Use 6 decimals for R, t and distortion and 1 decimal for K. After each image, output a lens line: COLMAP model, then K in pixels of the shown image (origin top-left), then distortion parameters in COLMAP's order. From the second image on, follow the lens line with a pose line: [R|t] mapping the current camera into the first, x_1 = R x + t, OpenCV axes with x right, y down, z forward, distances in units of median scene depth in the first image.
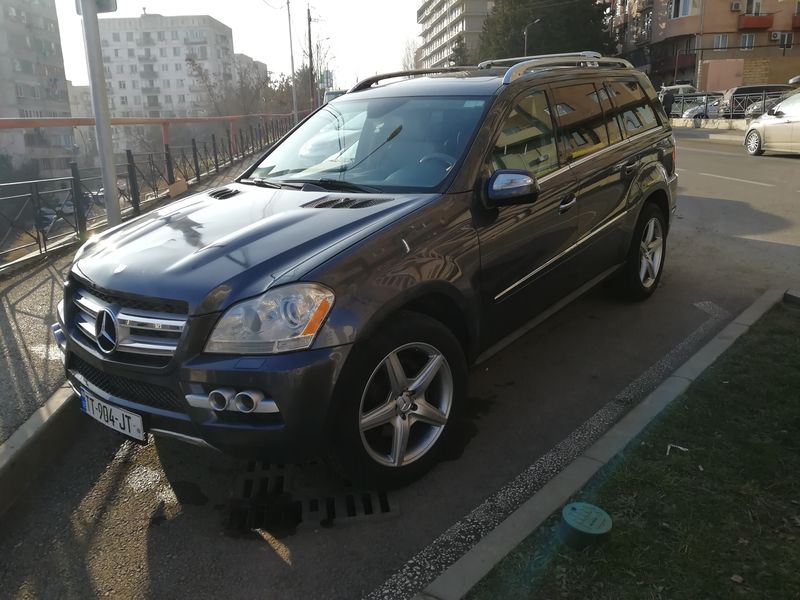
lens RADIAL K [[632.5, 0, 401.9], [0, 632.5, 300.0], [0, 0, 1]] dist [0.004109, 0.013366]
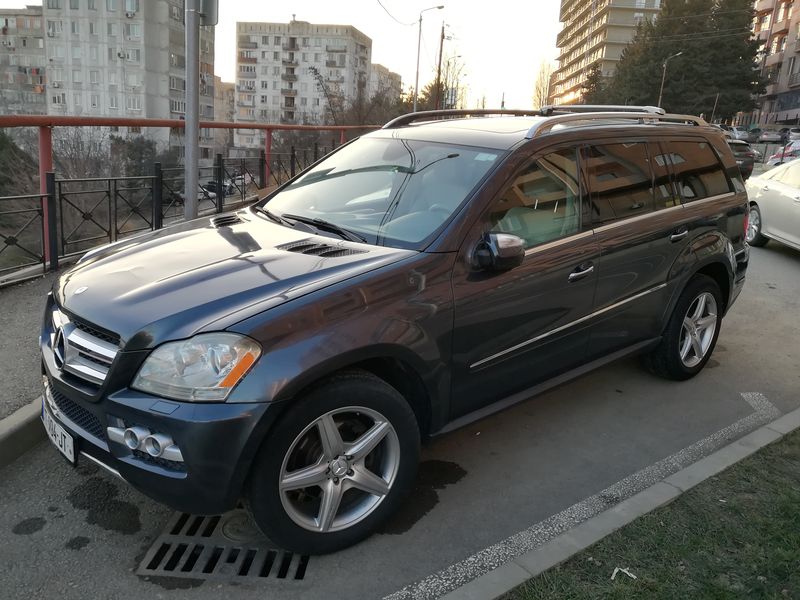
lens RADIAL K [[632.5, 0, 401.9], [0, 632.5, 300.0], [0, 0, 1]] dist [0.004109, 0.013366]
pose [[0.978482, 0.134205, -0.156721, 0.207517], [-0.137955, 0.990350, -0.013249, -0.084555], [0.153431, 0.034584, 0.987554, 0.064365]]
